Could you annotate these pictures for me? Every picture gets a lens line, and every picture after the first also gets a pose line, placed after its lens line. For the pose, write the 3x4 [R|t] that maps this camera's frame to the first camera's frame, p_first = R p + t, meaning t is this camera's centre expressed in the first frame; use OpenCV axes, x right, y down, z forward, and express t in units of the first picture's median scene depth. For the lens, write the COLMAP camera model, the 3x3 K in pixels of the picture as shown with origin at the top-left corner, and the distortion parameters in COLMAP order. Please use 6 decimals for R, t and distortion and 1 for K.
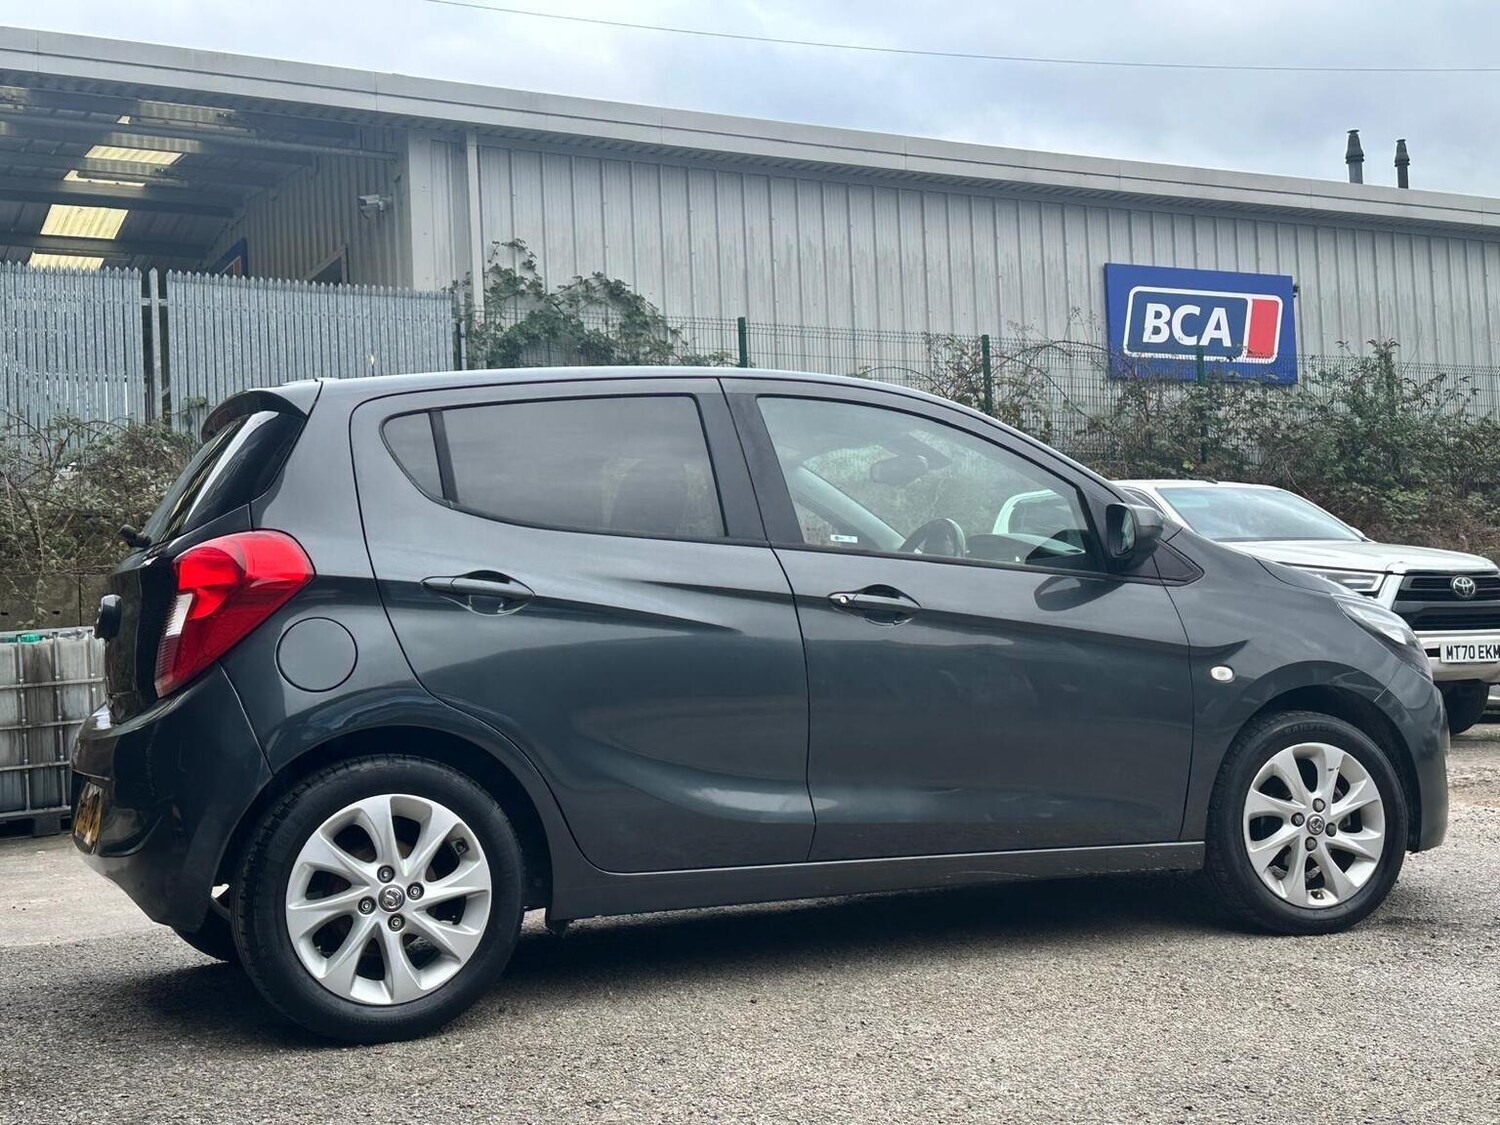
lens RADIAL K [[1791.2, 0, 757.0], [0, 1791.2, 559.9], [0, 0, 1]] dist [0.159403, -0.279898]
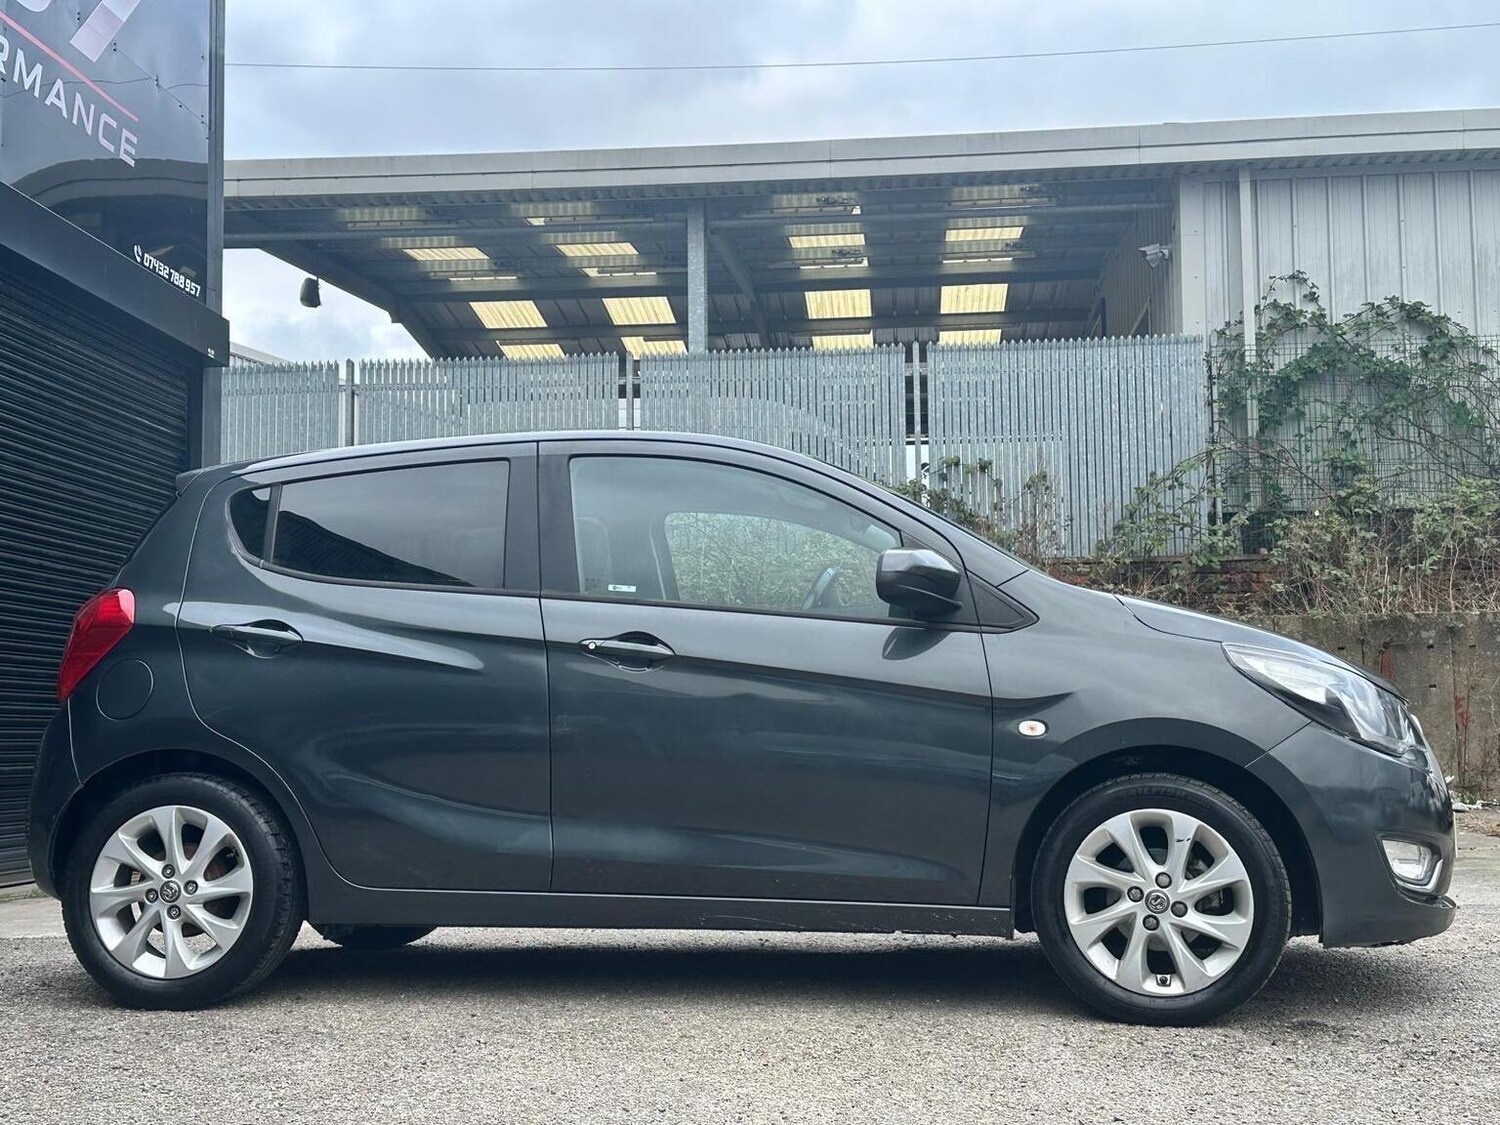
lens RADIAL K [[1791.2, 0, 757.0], [0, 1791.2, 559.9], [0, 0, 1]] dist [0.159403, -0.279898]
pose [[0.843556, -0.020268, -0.536659, 0.143606], [0.006770, 0.999610, -0.027111, 0.000163], [0.536999, 0.019236, 0.843363, 0.032420]]
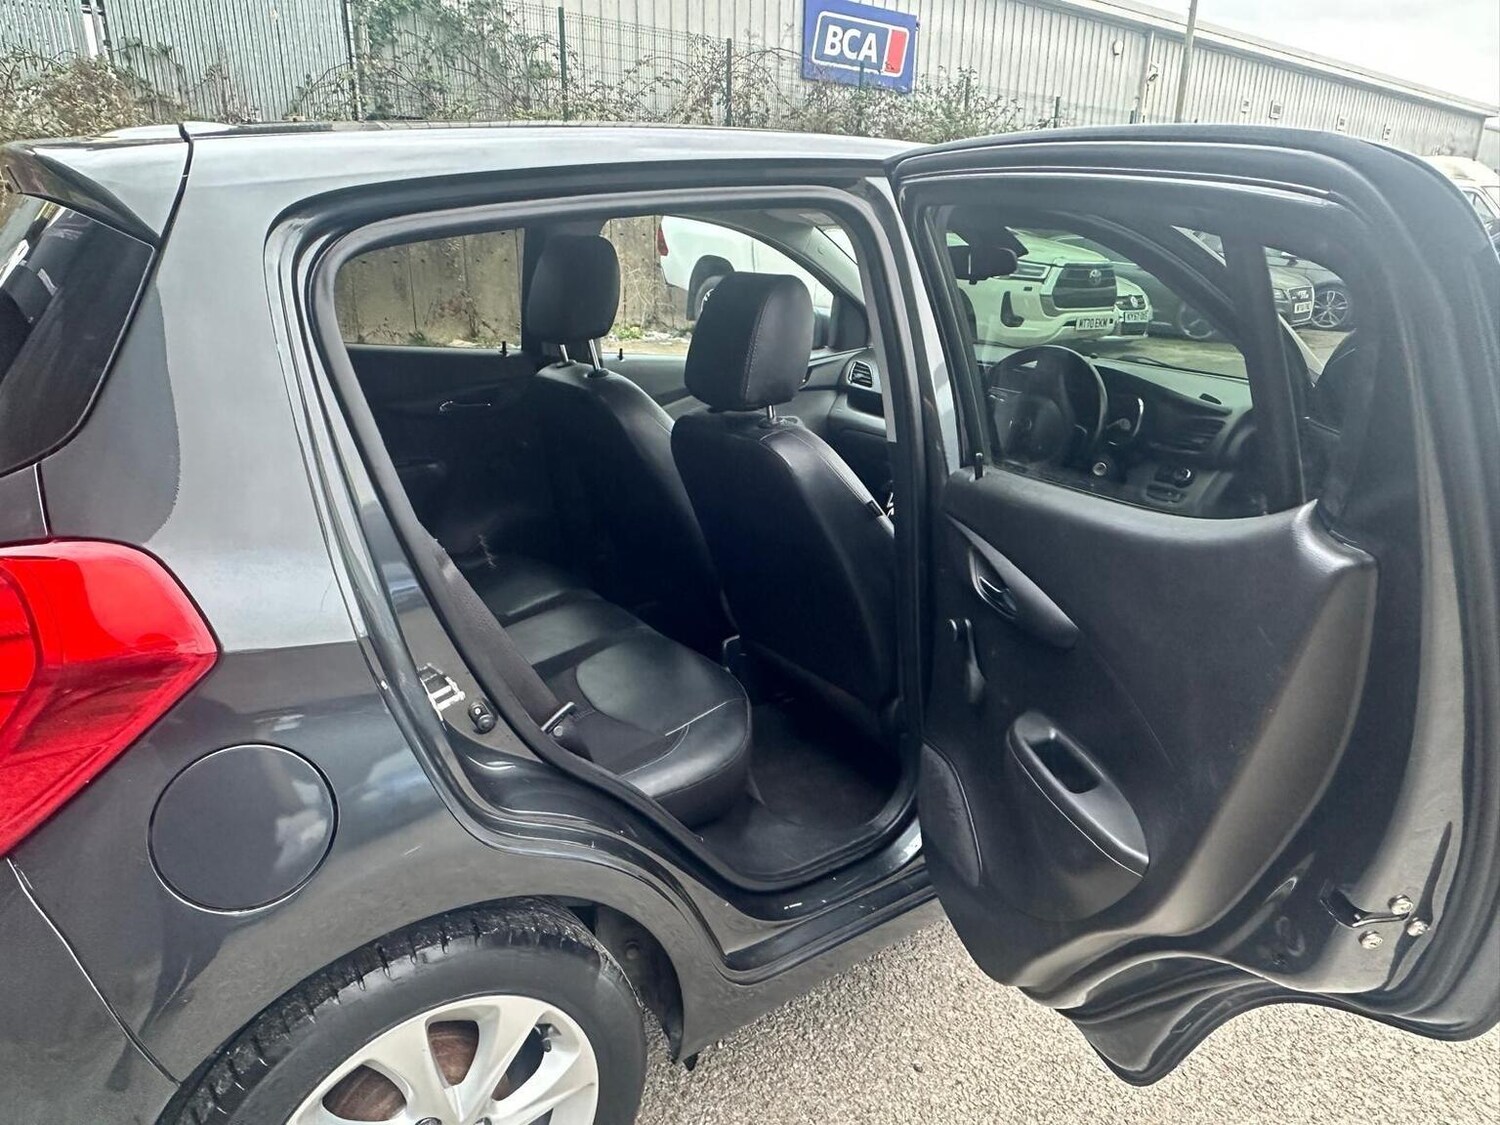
lens RADIAL K [[981.5, 0, 744.2], [0, 981.5, 569.7], [0, 0, 1]] dist [-0.004127, 0.000079]
pose [[0.978584, -0.010447, 0.205584, -0.030475], [-0.067115, 0.927946, 0.366621, -0.020658], [-0.194601, -0.372567, 0.907372, 0.138631]]
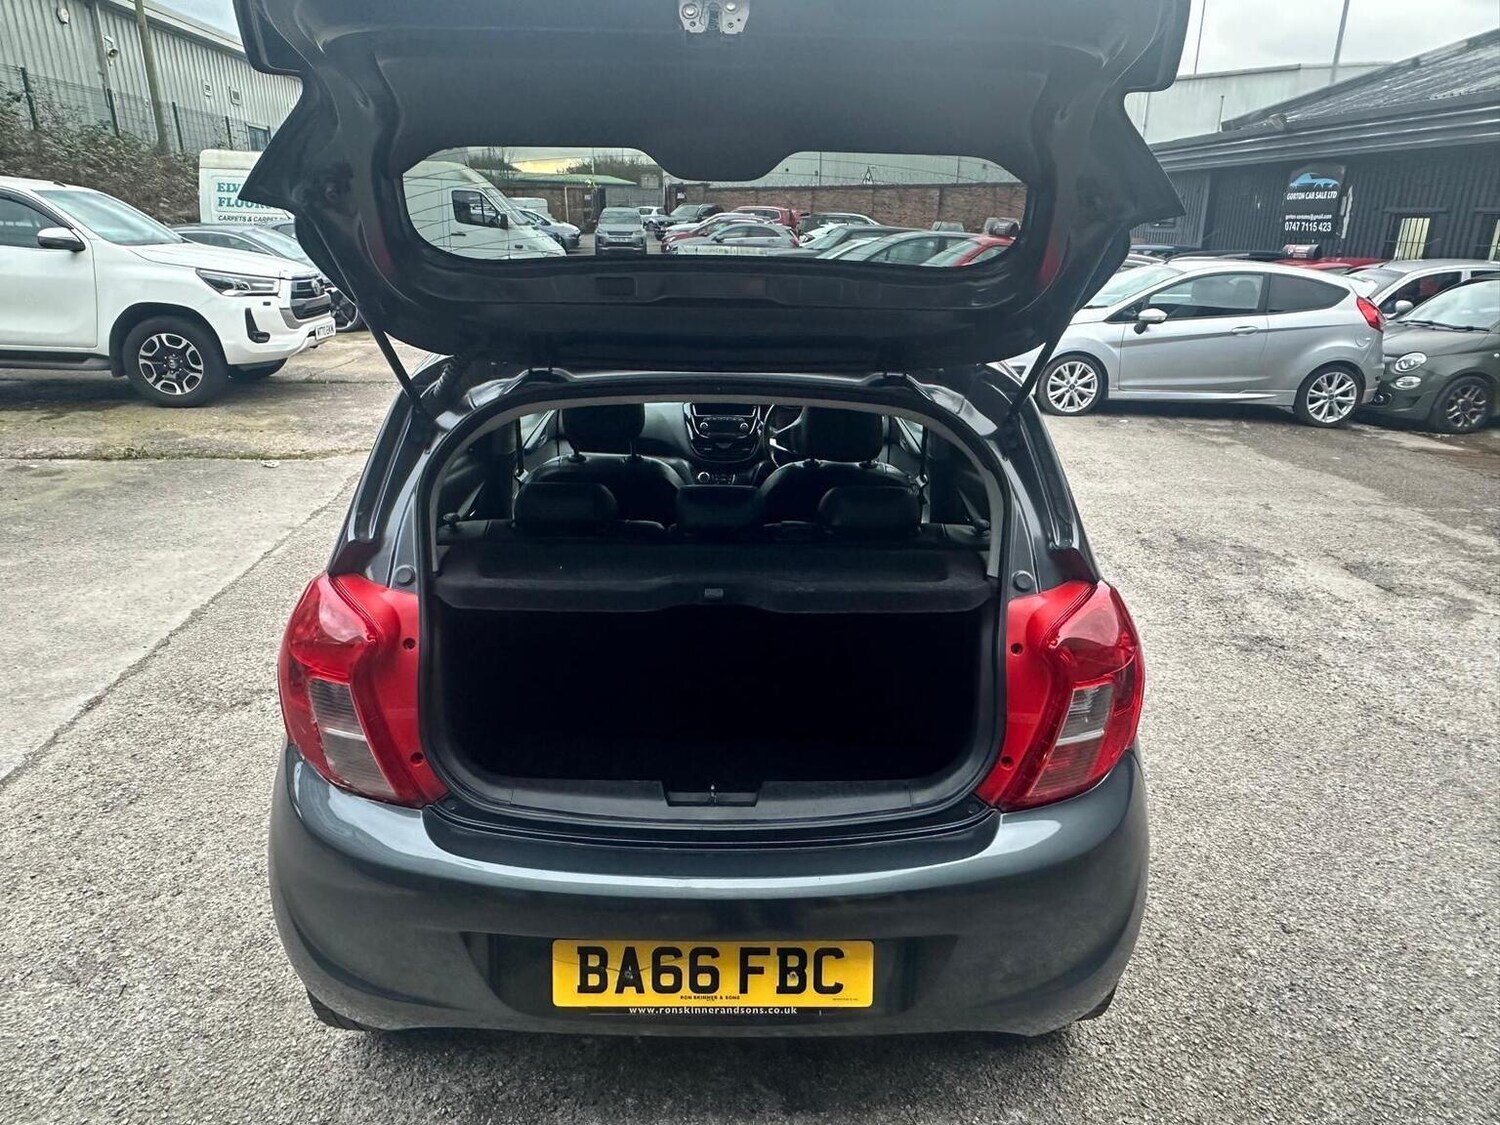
lens RADIAL K [[981.5, 0, 744.2], [0, 981.5, 569.7], [0, 0, 1]] dist [-0.004127, 0.000079]
pose [[0.412391, -0.258743, 0.873491, -0.135048], [-0.077936, 0.945284, 0.316804, -0.027565], [-0.907667, -0.198724, 0.369661, 0.180490]]
